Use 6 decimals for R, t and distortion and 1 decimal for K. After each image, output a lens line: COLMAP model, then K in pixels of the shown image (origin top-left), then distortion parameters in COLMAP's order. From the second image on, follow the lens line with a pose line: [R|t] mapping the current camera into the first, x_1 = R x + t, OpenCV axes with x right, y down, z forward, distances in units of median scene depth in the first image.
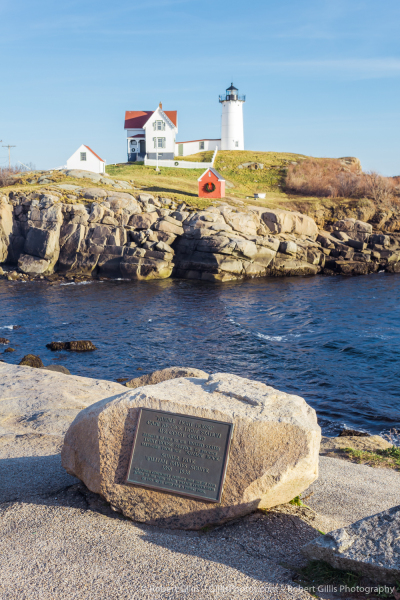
lens RADIAL K [[734.4, 0, 200.0], [0, 734.4, 300.0], [0, 0, 1]] dist [0.001615, -0.009076]
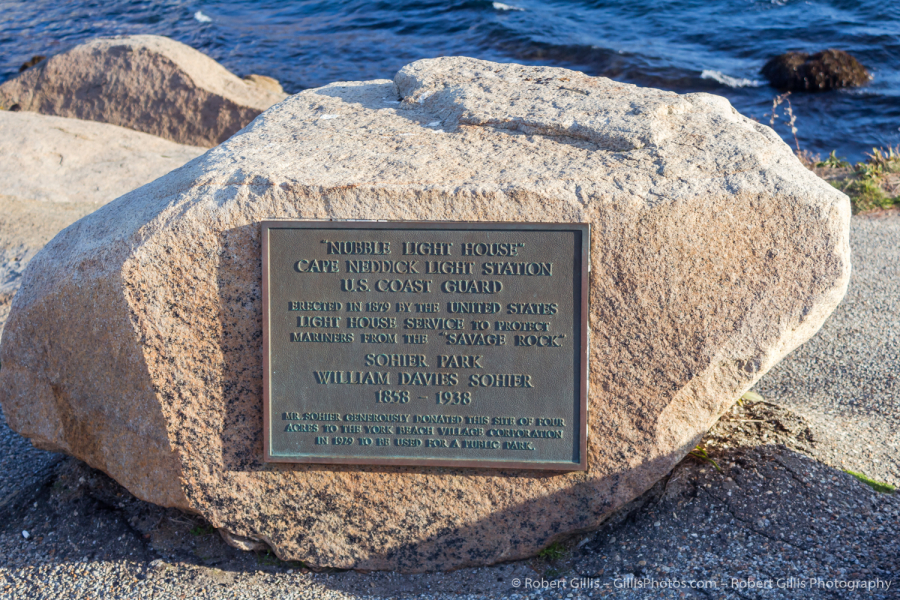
lens RADIAL K [[1474.6, 0, 450.0], [0, 1474.6, 300.0], [0, 0, 1]] dist [0.000484, -0.028150]
pose [[0.957357, -0.201321, 0.207213, -0.143722], [0.131557, 0.942336, 0.307727, -0.001668], [-0.257216, -0.267345, 0.928637, 0.414876]]
